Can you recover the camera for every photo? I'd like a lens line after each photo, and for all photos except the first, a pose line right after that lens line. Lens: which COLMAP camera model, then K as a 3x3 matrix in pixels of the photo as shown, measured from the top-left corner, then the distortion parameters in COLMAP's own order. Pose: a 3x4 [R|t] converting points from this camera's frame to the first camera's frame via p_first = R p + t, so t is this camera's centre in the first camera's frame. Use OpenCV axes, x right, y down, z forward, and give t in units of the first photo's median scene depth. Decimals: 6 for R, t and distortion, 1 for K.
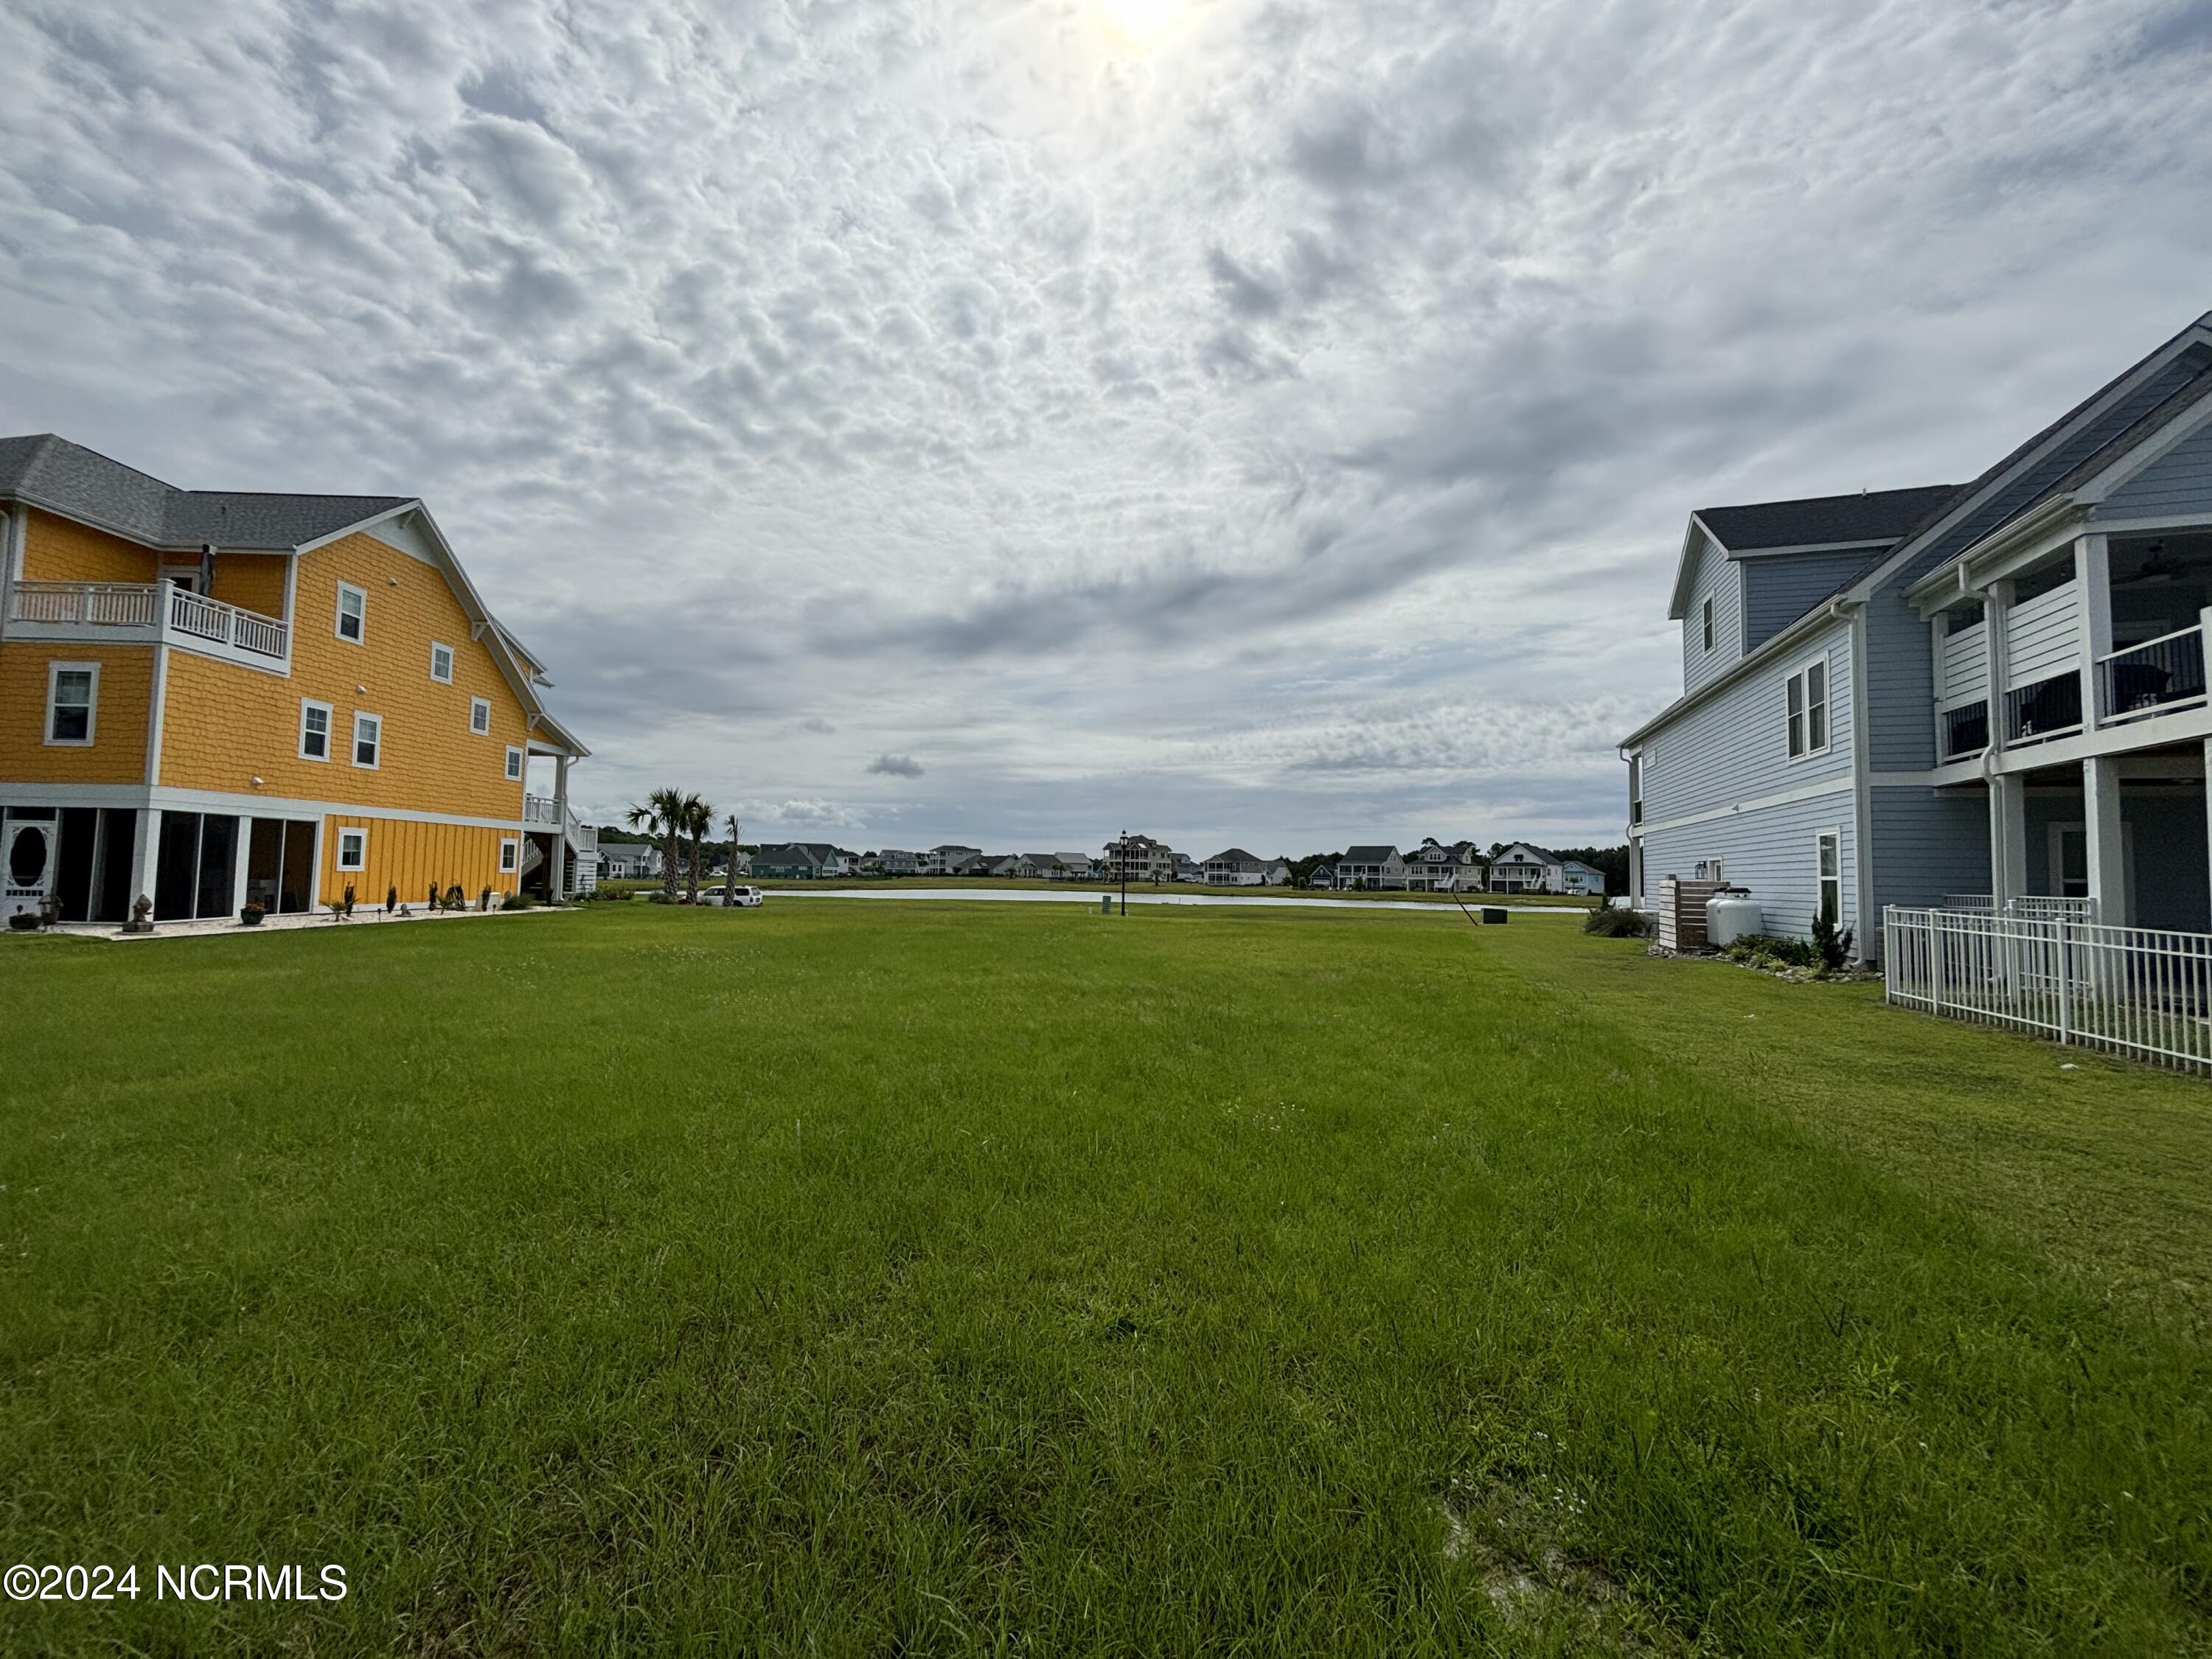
lens RADIAL K [[976.1, 0, 1103.2], [0, 976.1, 820.6], [0, 0, 1]] dist [0.001235, 0.000076]
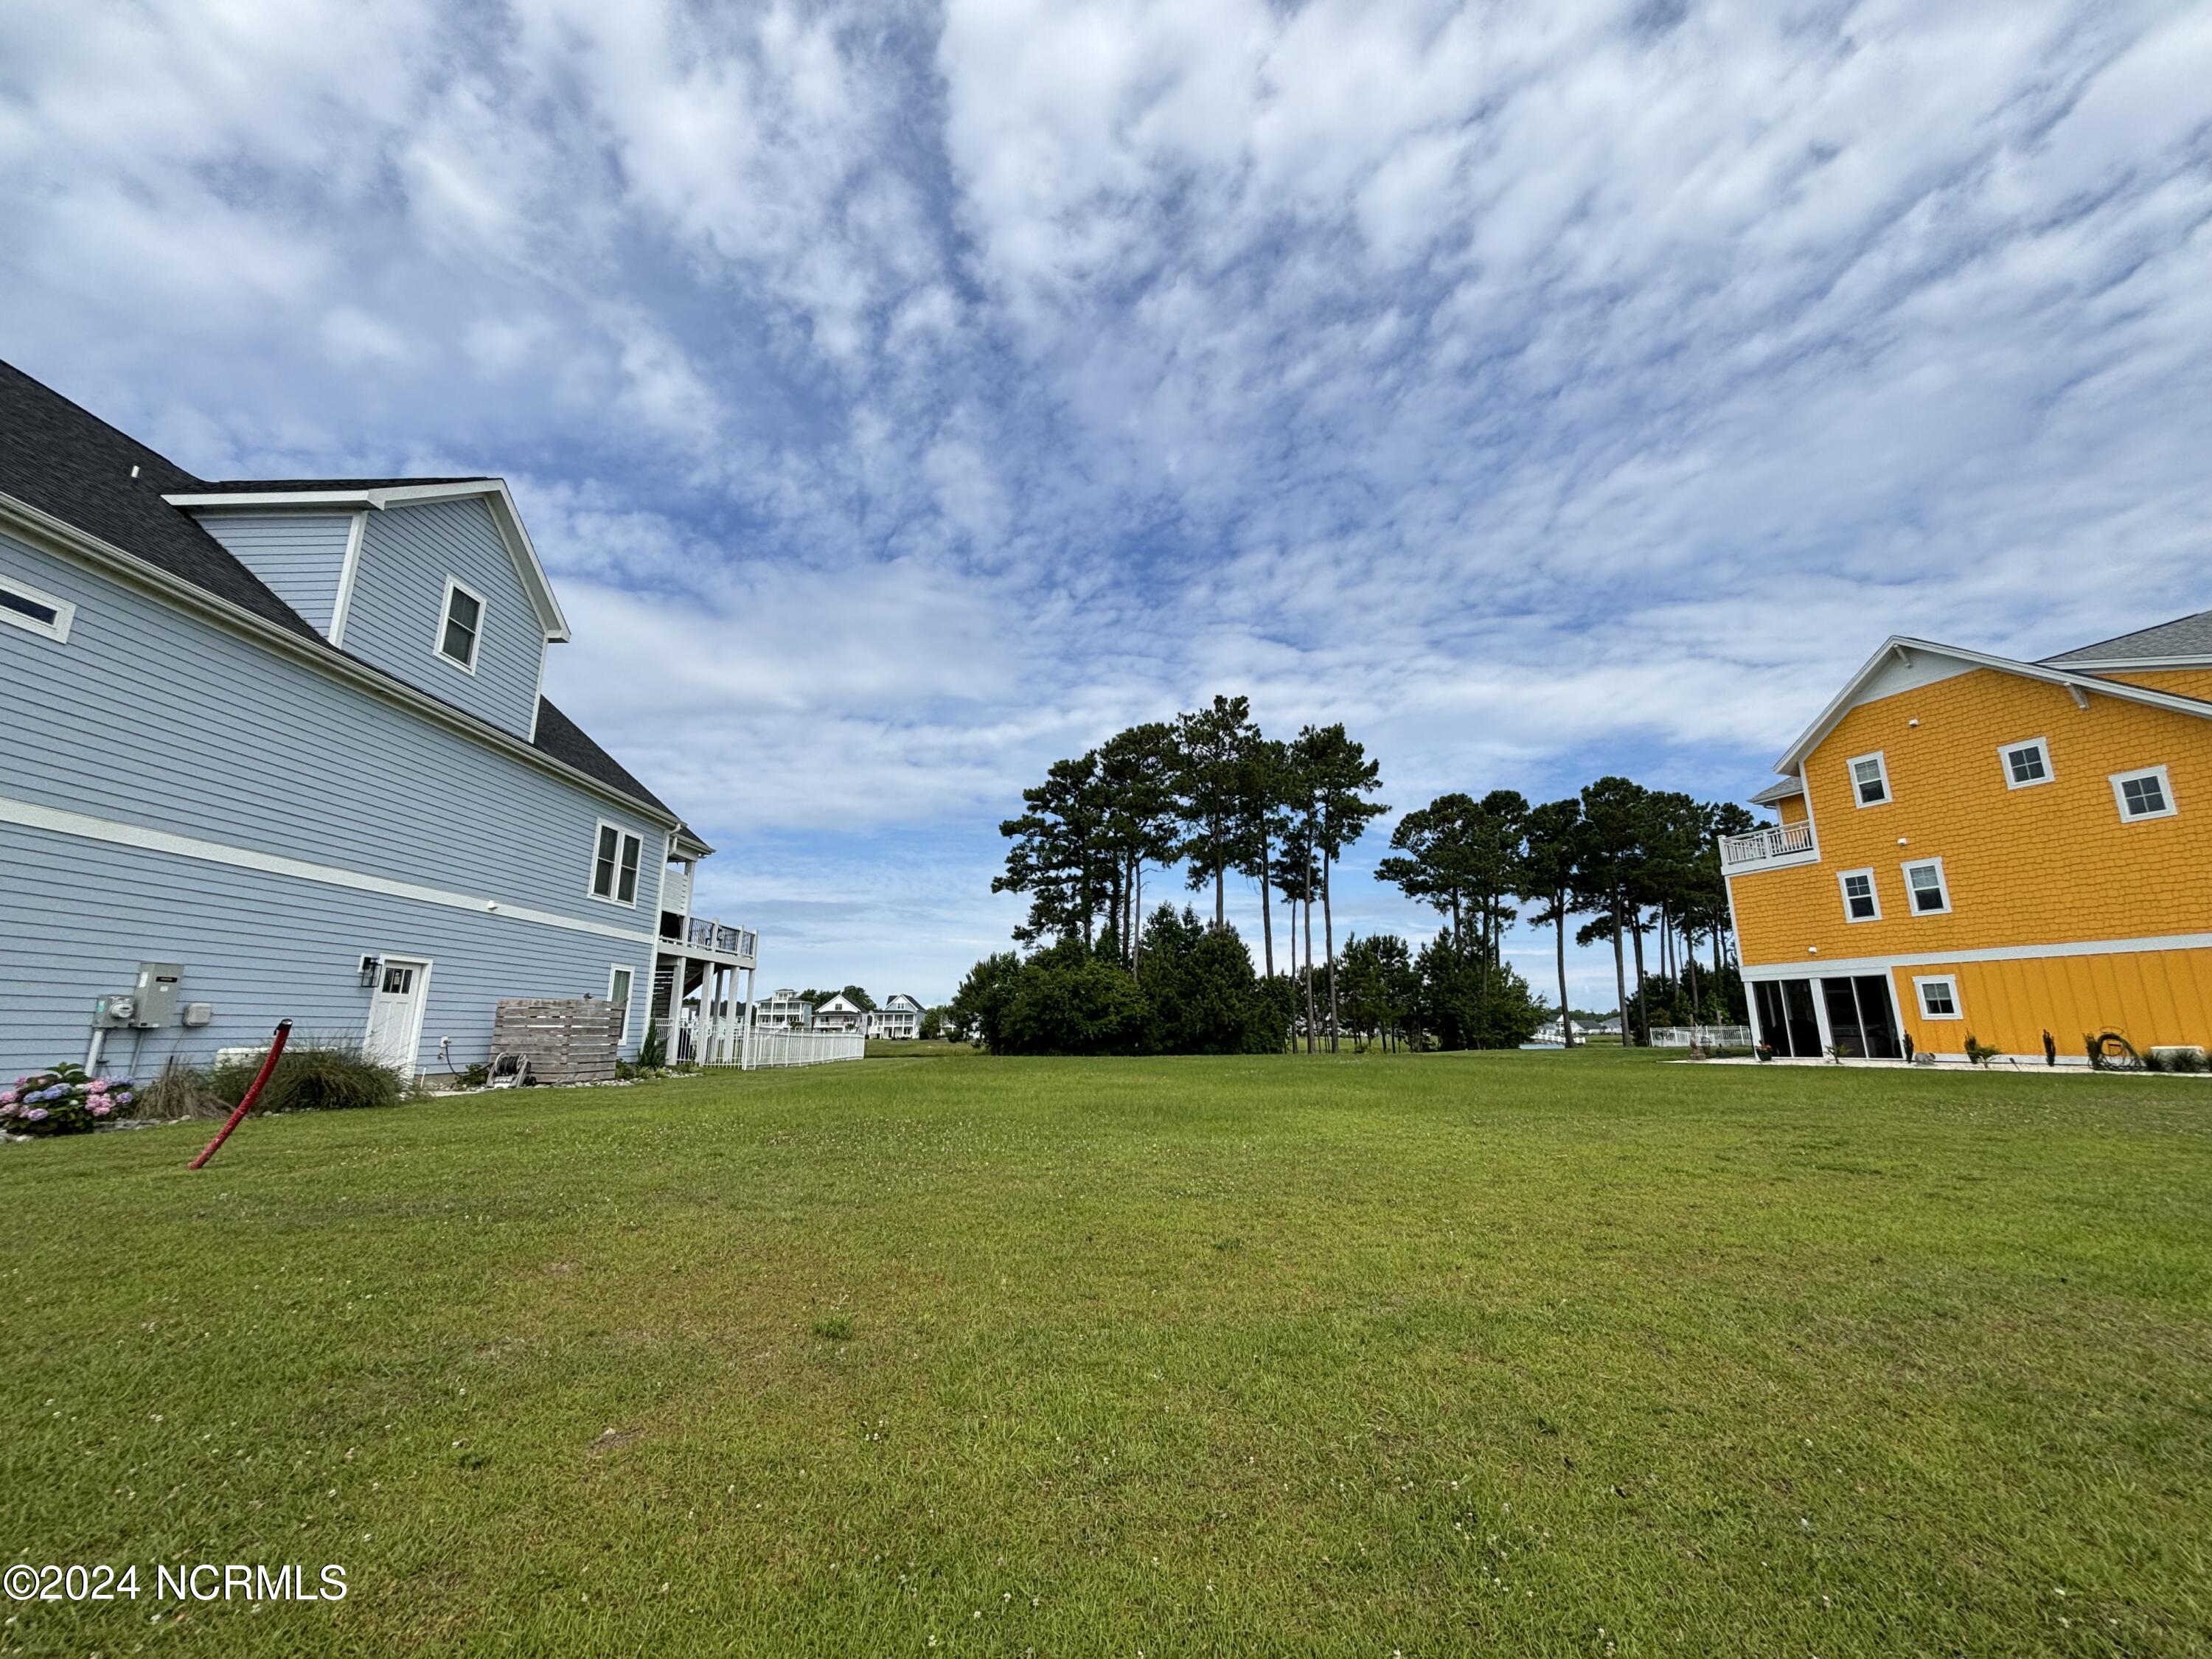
lens RADIAL K [[976.1, 0, 1103.6], [0, 976.1, 775.9], [0, 0, 1]] dist [0.001235, 0.000076]
pose [[-0.965571, -0.081211, -0.247137, 0.070848], [-0.000356, 0.950434, -0.310925, 0.026448], [0.260138, -0.300132, -0.917741, 0.370749]]
